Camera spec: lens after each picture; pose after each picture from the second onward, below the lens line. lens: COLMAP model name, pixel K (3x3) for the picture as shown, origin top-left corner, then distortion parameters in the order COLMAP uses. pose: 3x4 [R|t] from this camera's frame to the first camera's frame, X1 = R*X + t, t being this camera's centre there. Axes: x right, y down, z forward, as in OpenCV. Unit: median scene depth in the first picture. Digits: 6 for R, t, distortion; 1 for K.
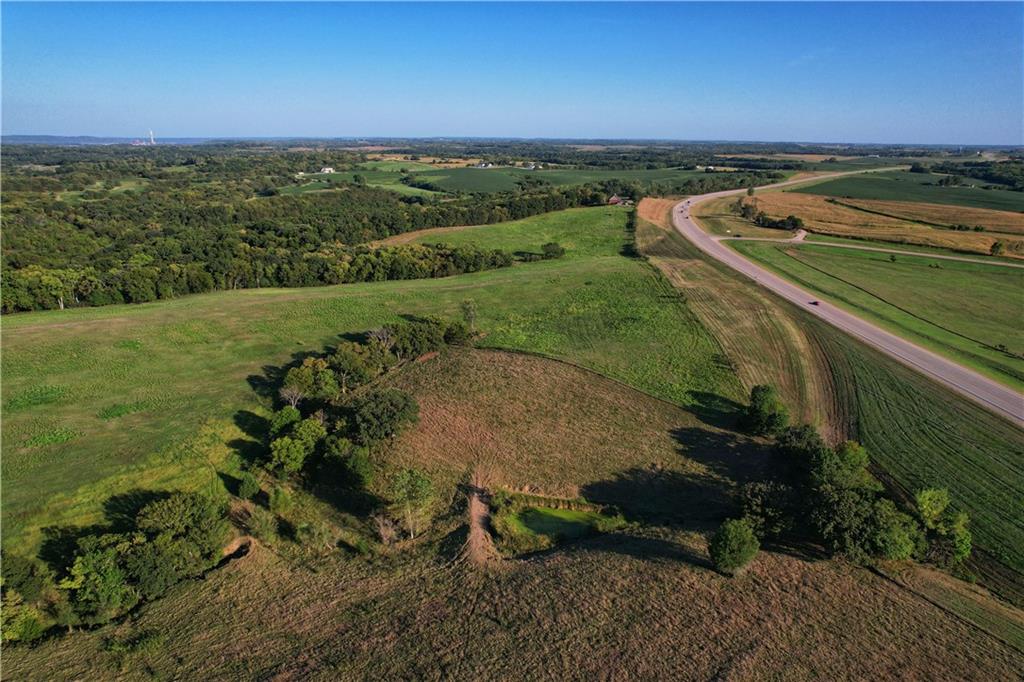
lens RADIAL K [[655.0, 0, 512.6], [0, 655.0, 335.6], [0, 0, 1]] dist [-0.074984, 0.069421]
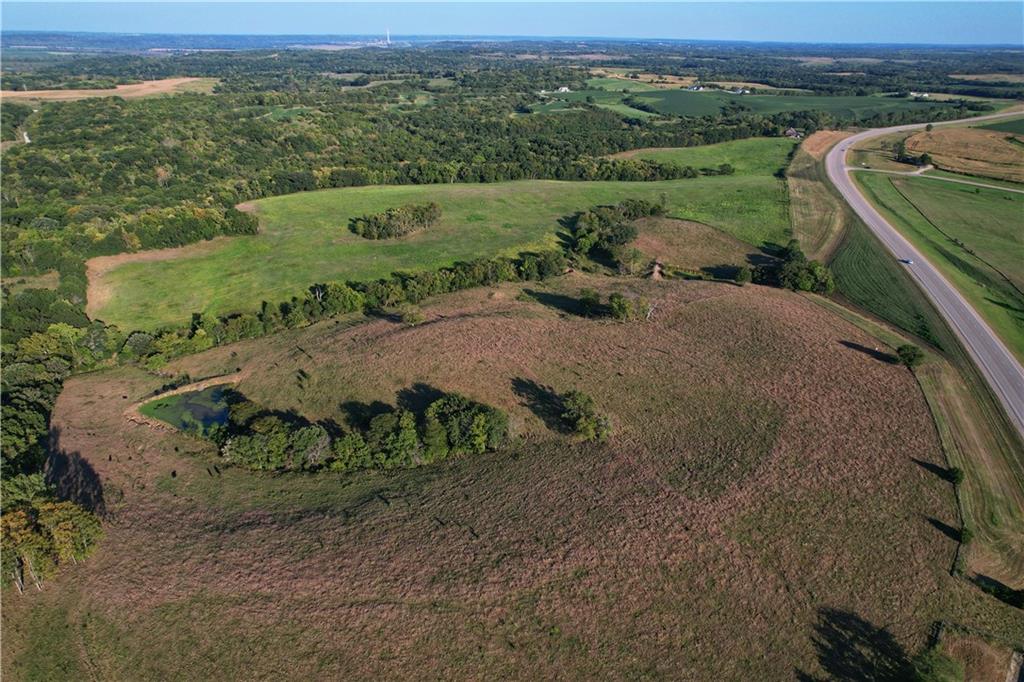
lens RADIAL K [[655.0, 0, 512.6], [0, 655.0, 335.6], [0, 0, 1]] dist [-0.074984, 0.069421]
pose [[0.952192, 0.132296, -0.275370, 0.056299], [-0.093333, 0.984251, 0.150132, 0.072769], [0.290895, -0.117254, 0.949543, -0.639256]]
